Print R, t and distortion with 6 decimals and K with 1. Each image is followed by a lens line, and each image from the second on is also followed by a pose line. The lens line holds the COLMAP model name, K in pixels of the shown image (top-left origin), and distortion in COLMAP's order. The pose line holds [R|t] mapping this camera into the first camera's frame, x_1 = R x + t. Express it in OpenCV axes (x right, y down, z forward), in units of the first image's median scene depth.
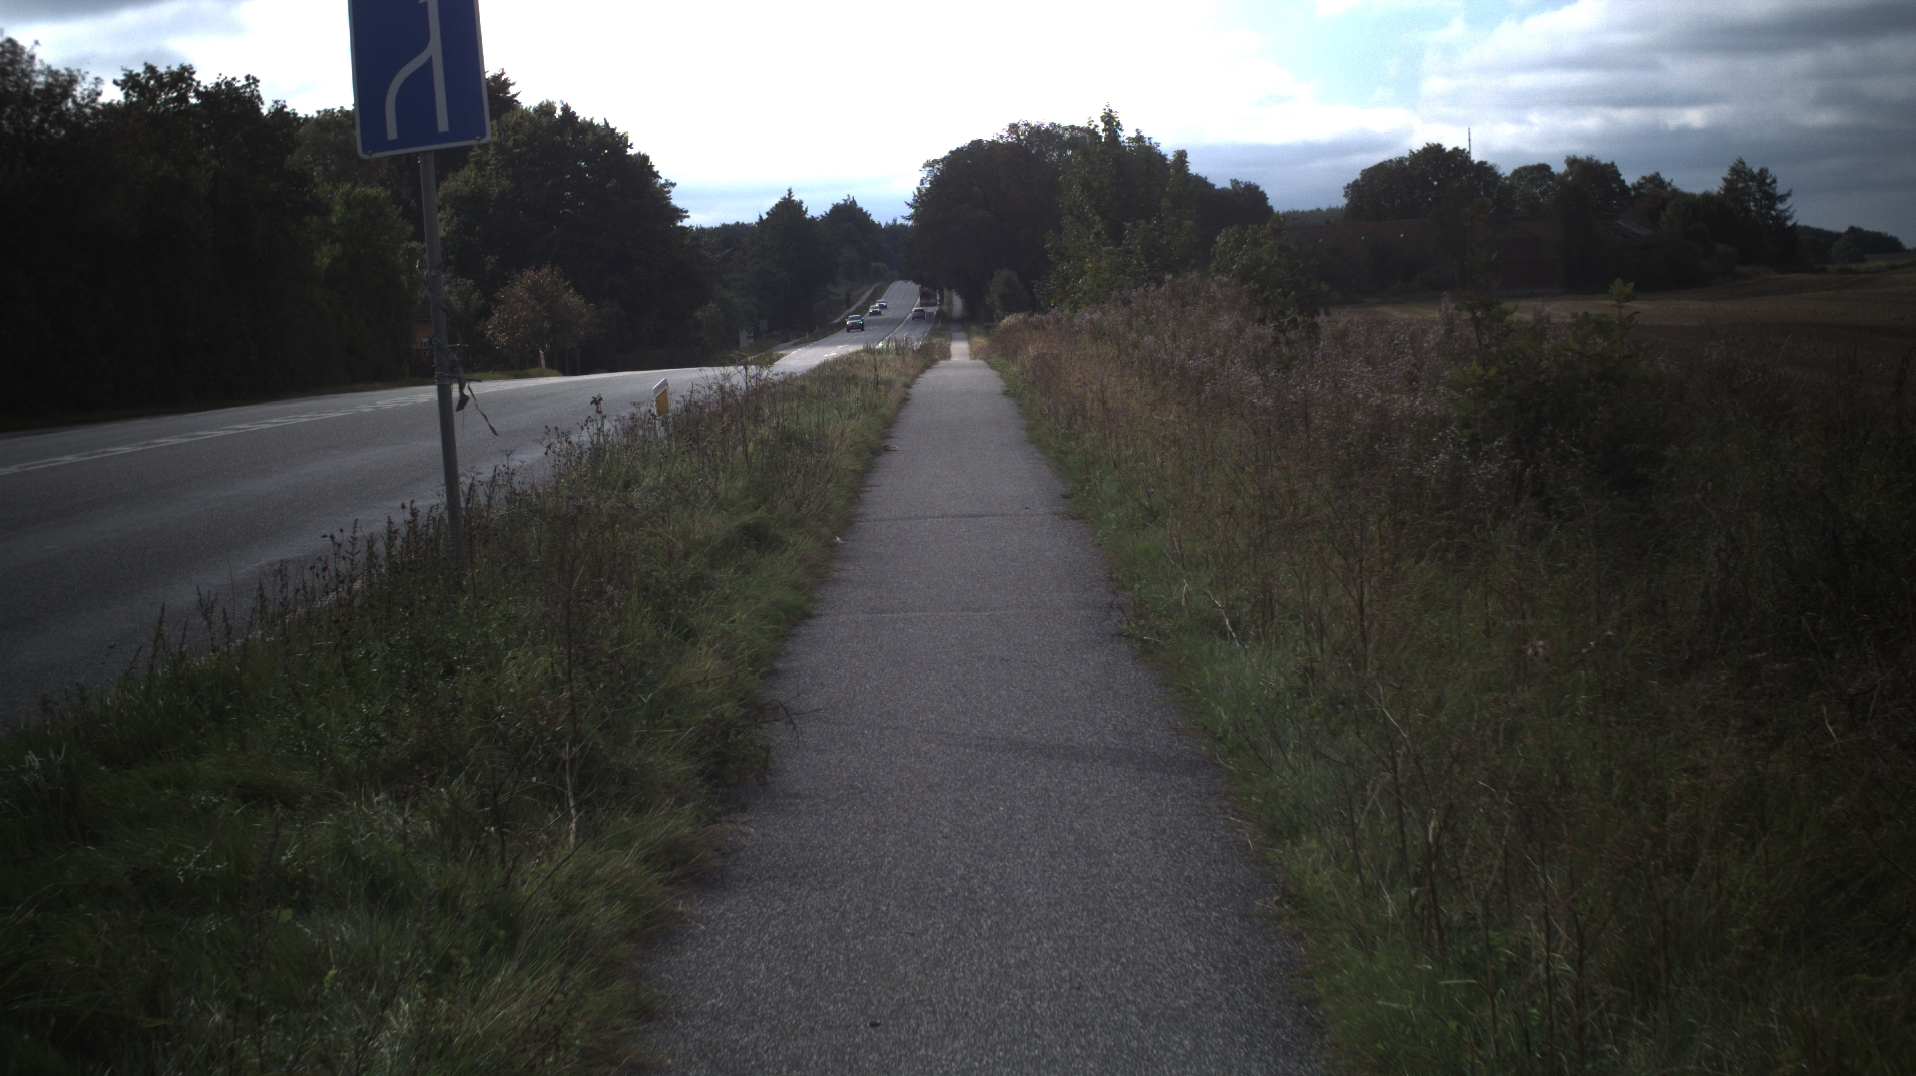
lens RADIAL K [[9822.1, 0, 958.9], [0, 9822.1, 532.4], [0, 0, 1]] dist [-2.463550, 0.000000]
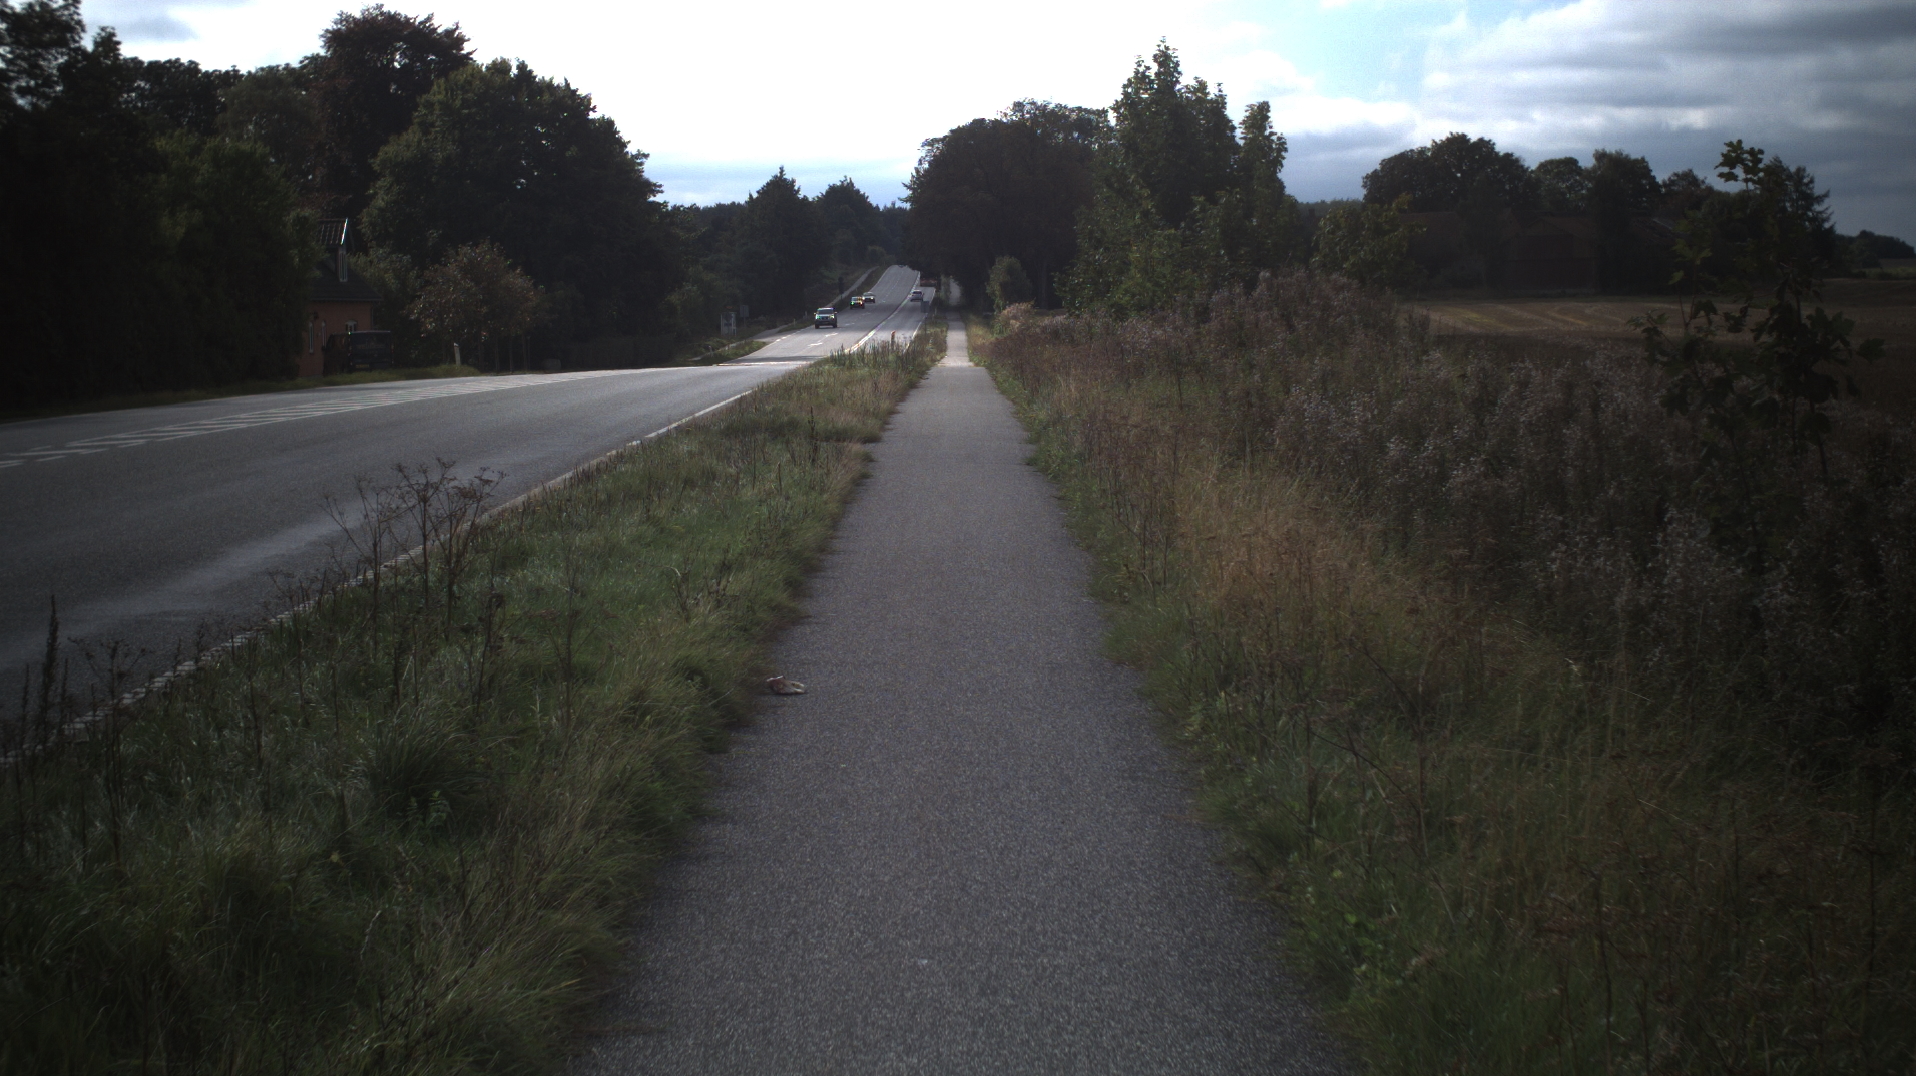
lens RADIAL K [[9822.1, 0, 948.9], [0, 9822.1, 523.6], [0, 0, 1]] dist [-2.463550, 0.000000]
pose [[0.999780, 0.020976, -0.000285, -0.000018], [-0.020976, 0.999780, 0.000615, -0.003383], [0.000298, -0.000609, 1.000000, 0.123564]]
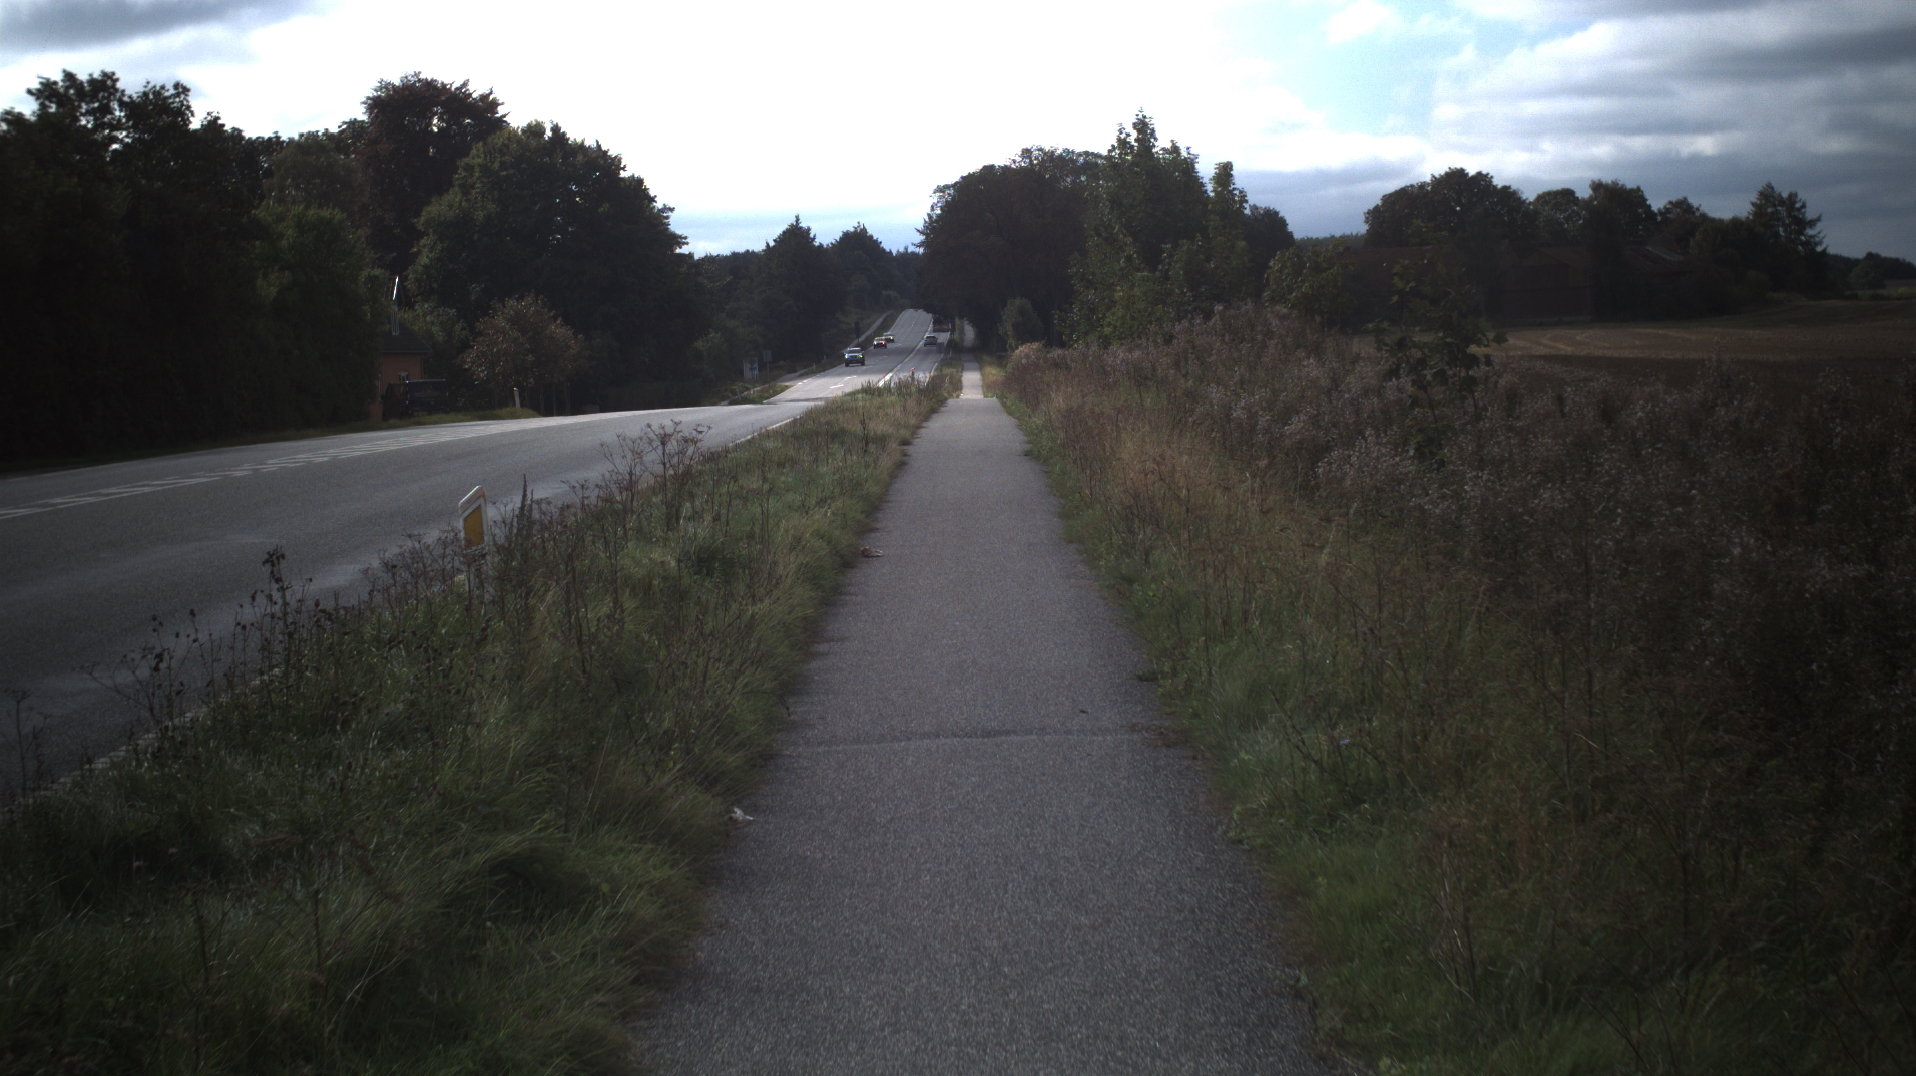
lens RADIAL K [[9822.1, 0, 963.4], [0, 9822.1, 548.6], [0, 0, 1]] dist [-2.463550, 0.000000]
pose [[0.999999, -0.001501, -0.000795, 0.000042], [0.001500, 0.999998, -0.001213, -0.001695], [0.000797, 0.001212, 0.999999, 0.061045]]
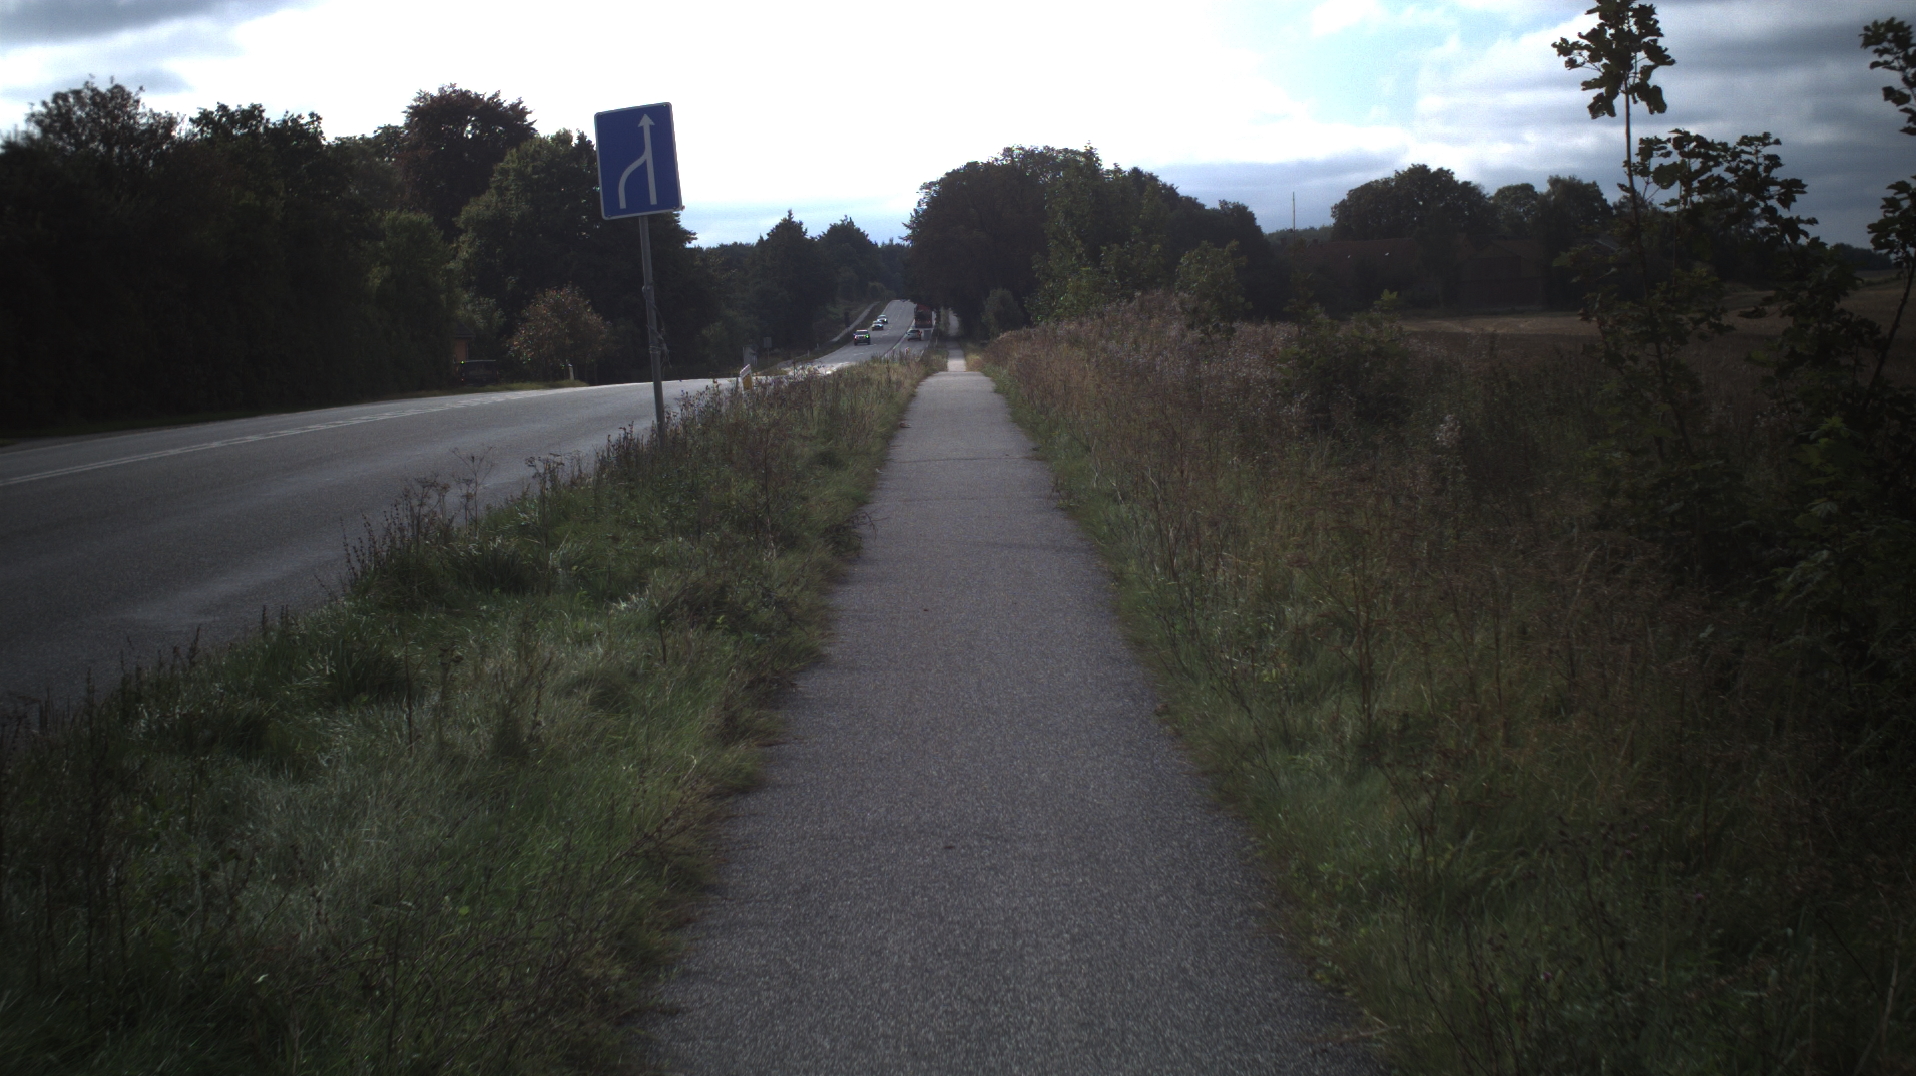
lens RADIAL K [[9822.1, 0, 955.6], [0, 9822.1, 545.2], [0, 0, 1]] dist [-2.463550, 0.000000]
pose [[0.999997, -0.002454, 0.000003, -0.000074], [0.002454, 0.999997, -0.000678, 0.001709], [-0.000001, 0.000678, 1.000000, -0.061832]]
